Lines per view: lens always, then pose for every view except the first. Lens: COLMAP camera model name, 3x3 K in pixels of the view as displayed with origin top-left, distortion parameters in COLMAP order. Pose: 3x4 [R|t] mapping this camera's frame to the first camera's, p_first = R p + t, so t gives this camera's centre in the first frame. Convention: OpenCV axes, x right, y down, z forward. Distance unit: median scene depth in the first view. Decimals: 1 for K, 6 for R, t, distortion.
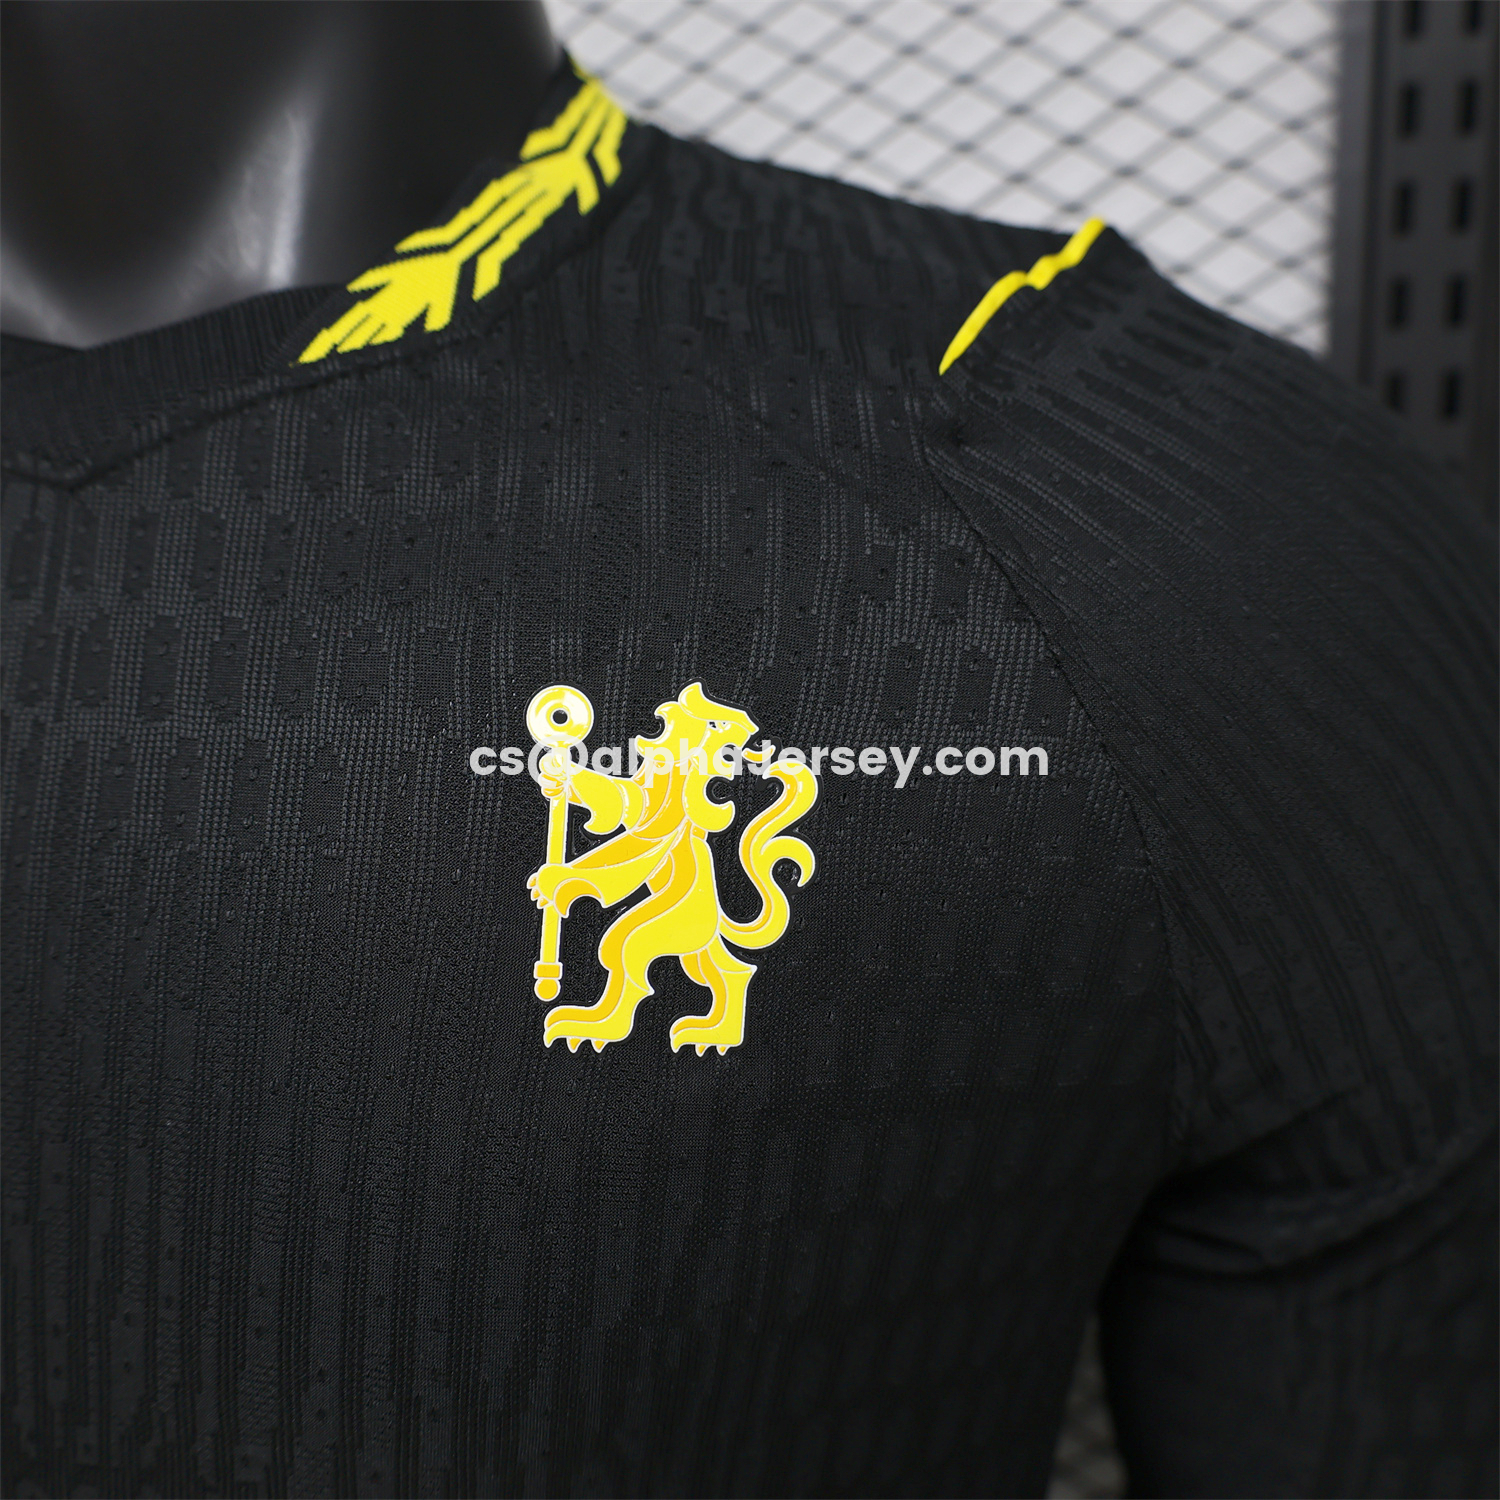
lens RADIAL K [[1548.6, 0, 746.6], [0, 1548.6, 699.6], [0, 0, 1]] dist [-0.009678, 0.005171]
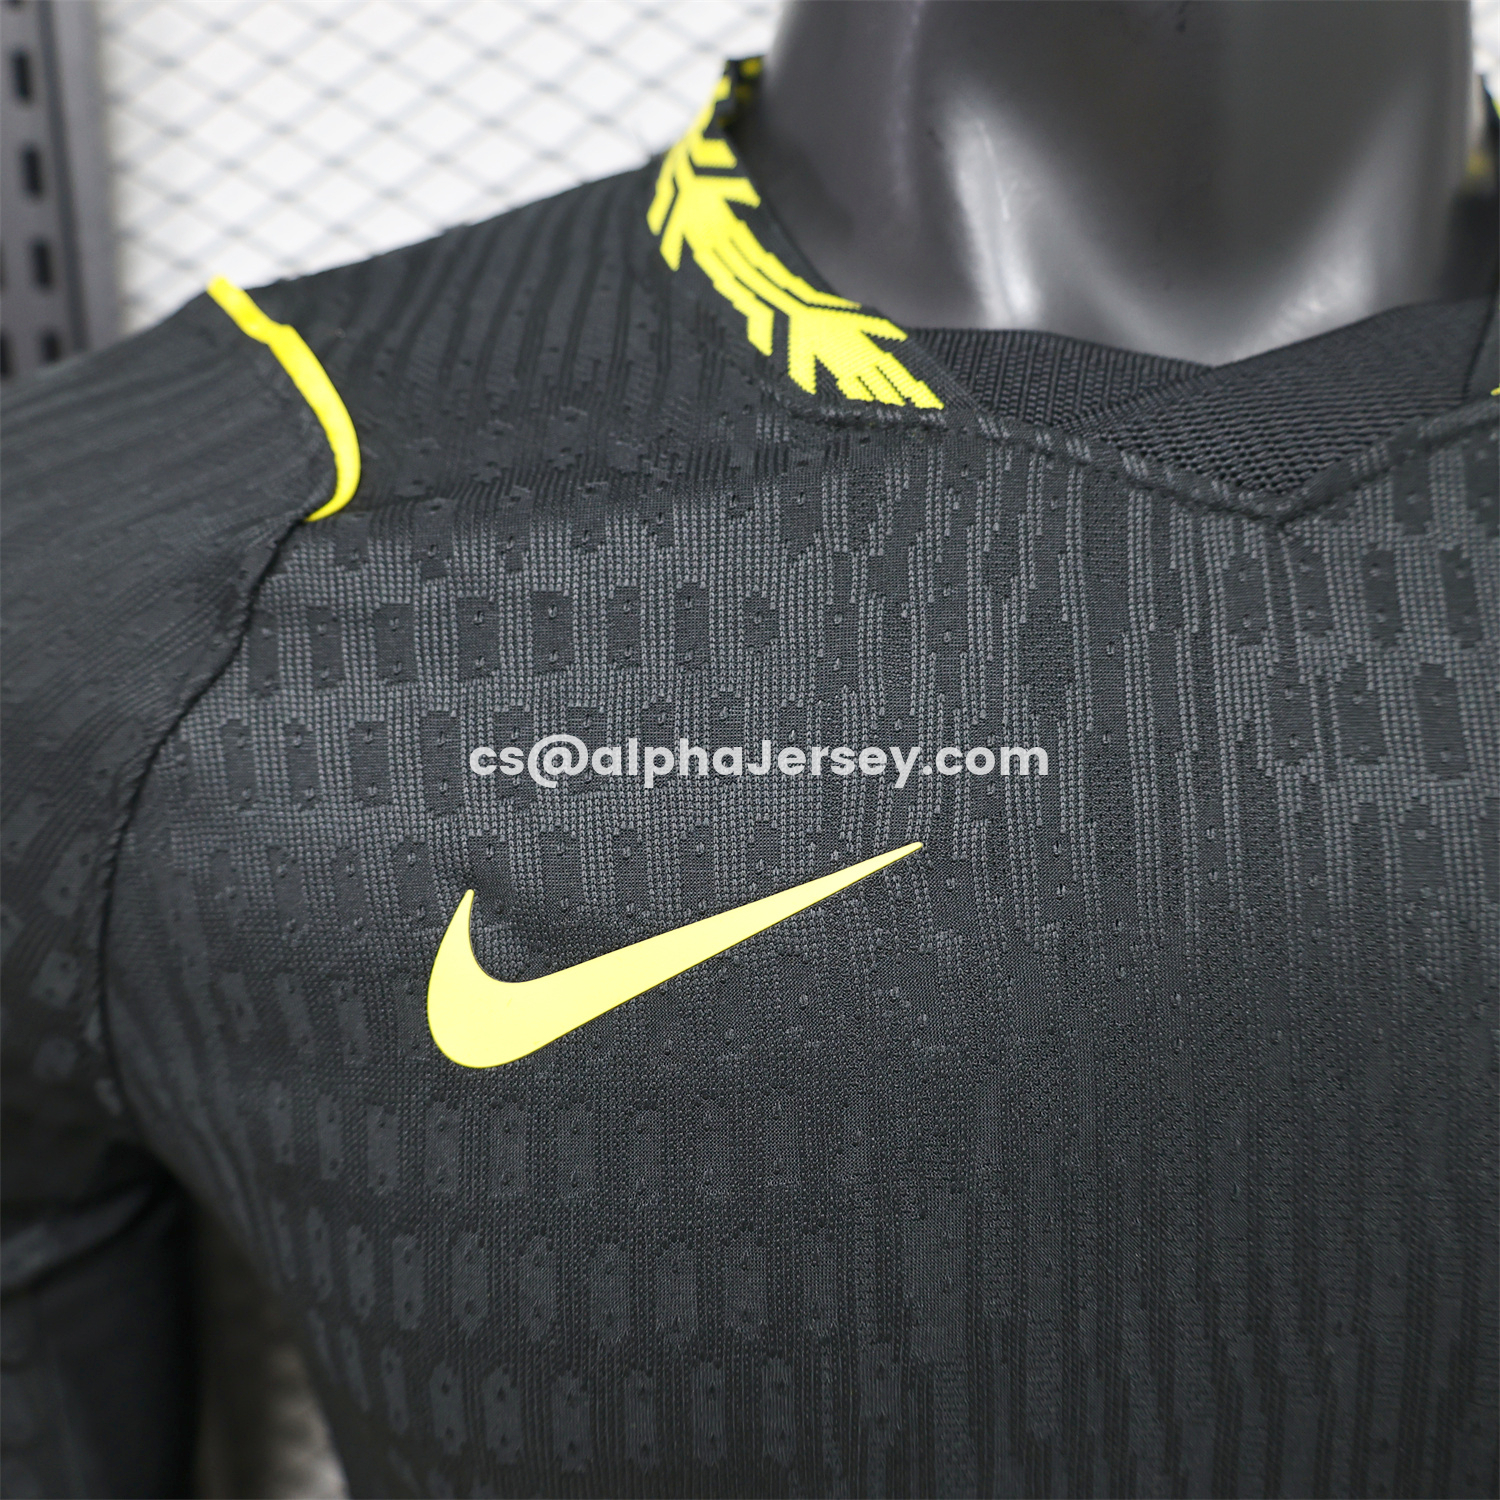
lens RADIAL K [[1548.8, 0, 750.0], [0, 1548.8, 750.0], [0, 0, 1]] dist [-0.011249, 0.009585]
pose [[0.988203, -0.018202, 0.152066, -0.929966], [0.014420, 0.999560, 0.025937, -0.032851], [-0.152472, -0.023438, 0.988030, 0.155514]]
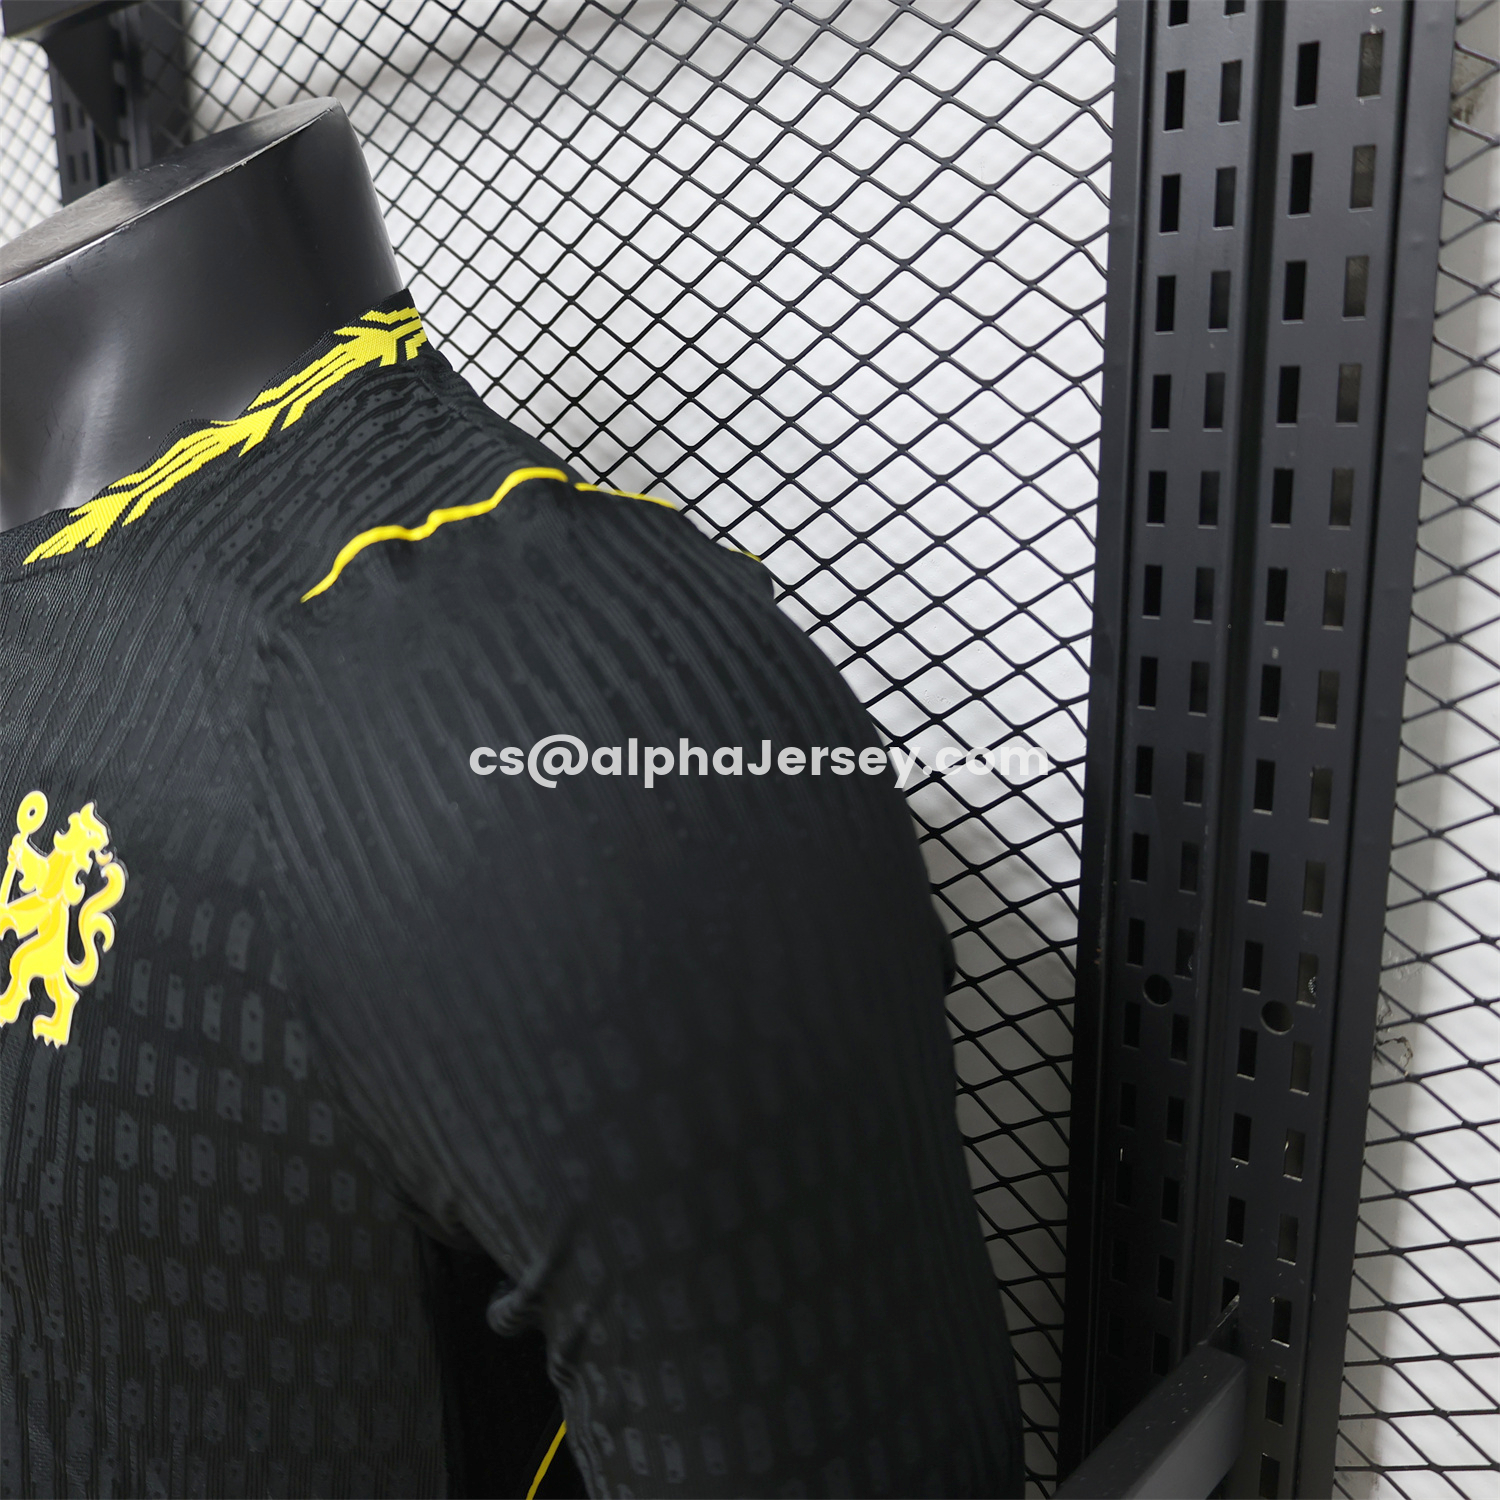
lens RADIAL K [[1548.8, 0, 750.0], [0, 1548.8, 750.0], [0, 0, 1]] dist [-0.011249, 0.009585]
pose [[0.828918, 0.139941, -0.541583, 1.285856], [-0.123799, 0.990087, 0.066351, -0.238563], [0.545499, 0.012048, 0.838025, 0.080972]]
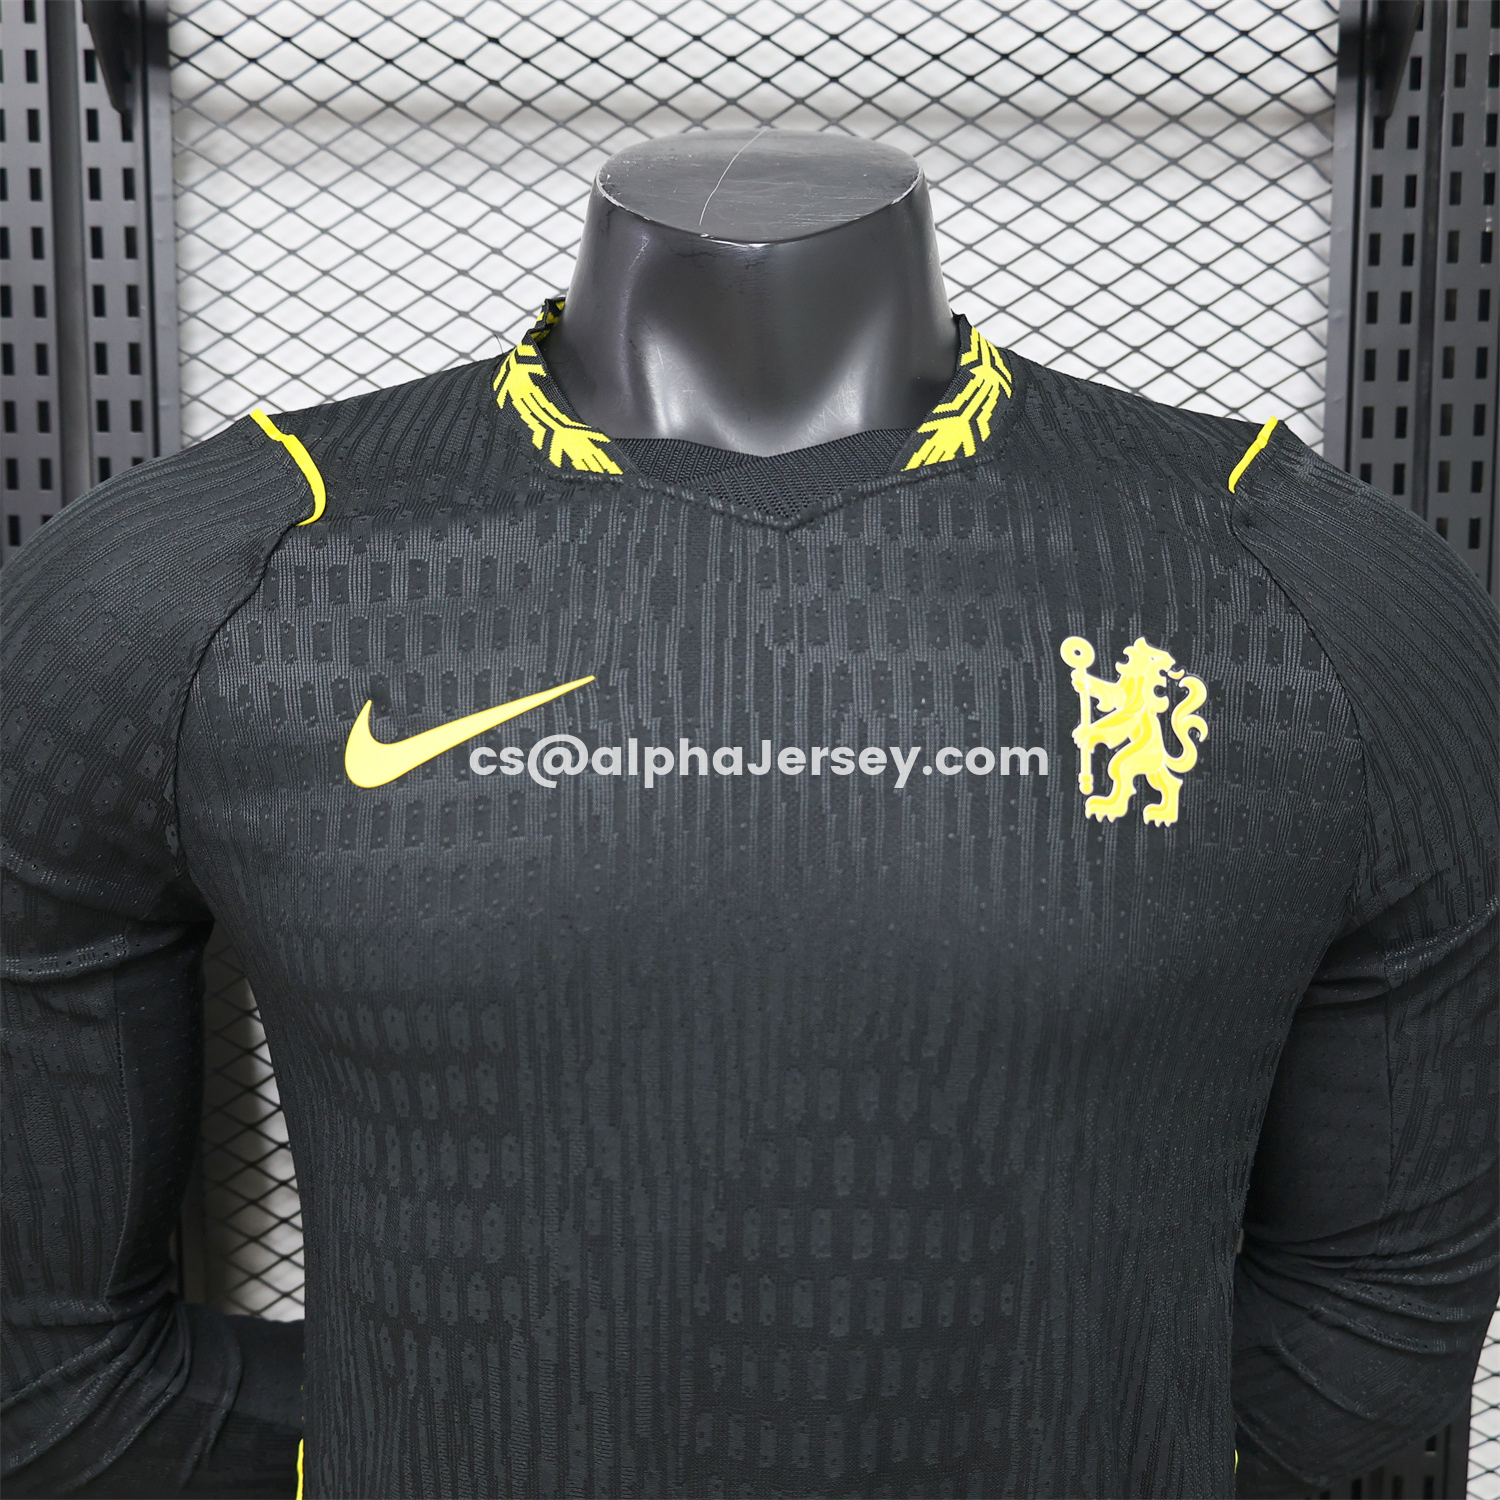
lens RADIAL K [[1548.8, 0, 750.0], [0, 1548.8, 750.0], [0, 0, 1]] dist [-0.011249, 0.009585]
pose [[0.986573, 0.016859, 0.162448, -0.807748], [-0.000723, 0.995099, -0.098885, 0.312237], [-0.163319, 0.097440, 0.981750, -0.782962]]
